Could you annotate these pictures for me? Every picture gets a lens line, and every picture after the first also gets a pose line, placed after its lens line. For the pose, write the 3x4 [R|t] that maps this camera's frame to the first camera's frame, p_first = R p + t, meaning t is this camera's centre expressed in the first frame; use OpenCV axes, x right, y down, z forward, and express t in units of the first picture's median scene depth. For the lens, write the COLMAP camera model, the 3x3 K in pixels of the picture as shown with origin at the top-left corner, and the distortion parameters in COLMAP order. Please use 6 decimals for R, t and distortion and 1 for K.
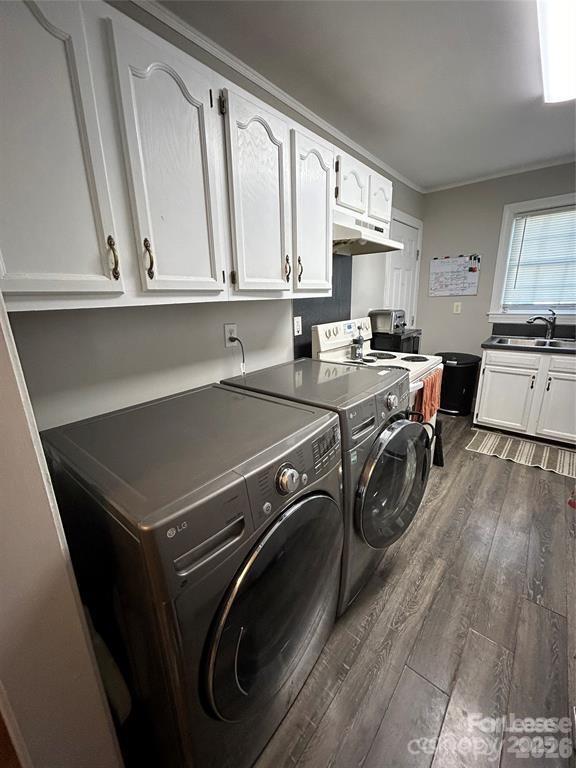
lens RADIAL K [[310.6, 0, 285.2], [0, 310.6, 382.7], [0, 0, 1]] dist [-0.000096, 0.000283]
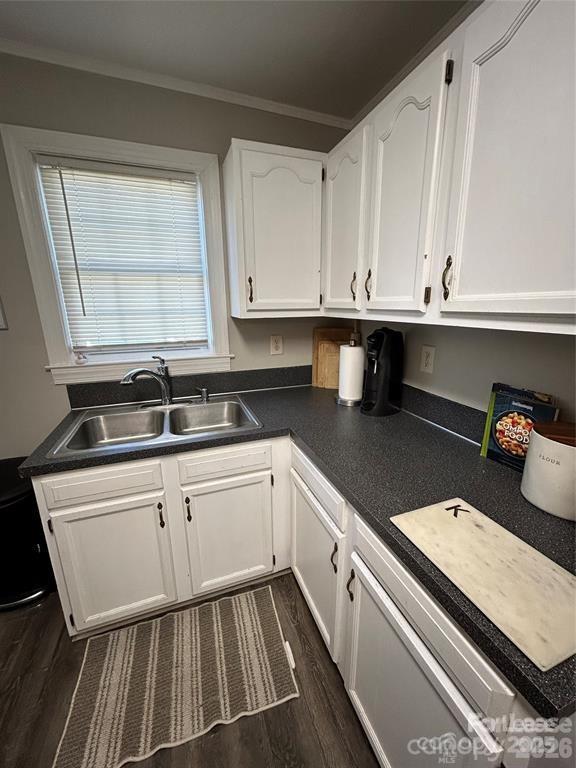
lens RADIAL K [[310.6, 0, 288.2], [0, 310.6, 383.1], [0, 0, 1]] dist [-0.000096, 0.000283]
pose [[0.496376, -0.188109, 0.847482, 0.432708], [0.228268, 0.970169, 0.081643, -0.155998], [-0.837558, 0.152928, 0.524508, 0.455839]]
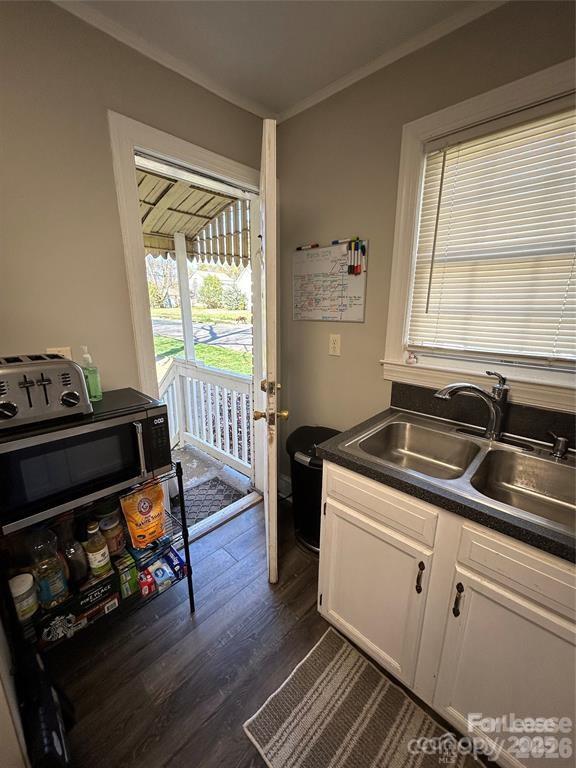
lens RADIAL K [[310.6, 0, 289.0], [0, 310.6, 382.4], [0, 0, 1]] dist [-0.000096, 0.000283]
pose [[0.997924, 0.055406, -0.032828, 0.527209], [-0.056362, 0.997991, -0.028935, -0.168701], [0.031159, 0.030725, 0.999042, 0.515374]]
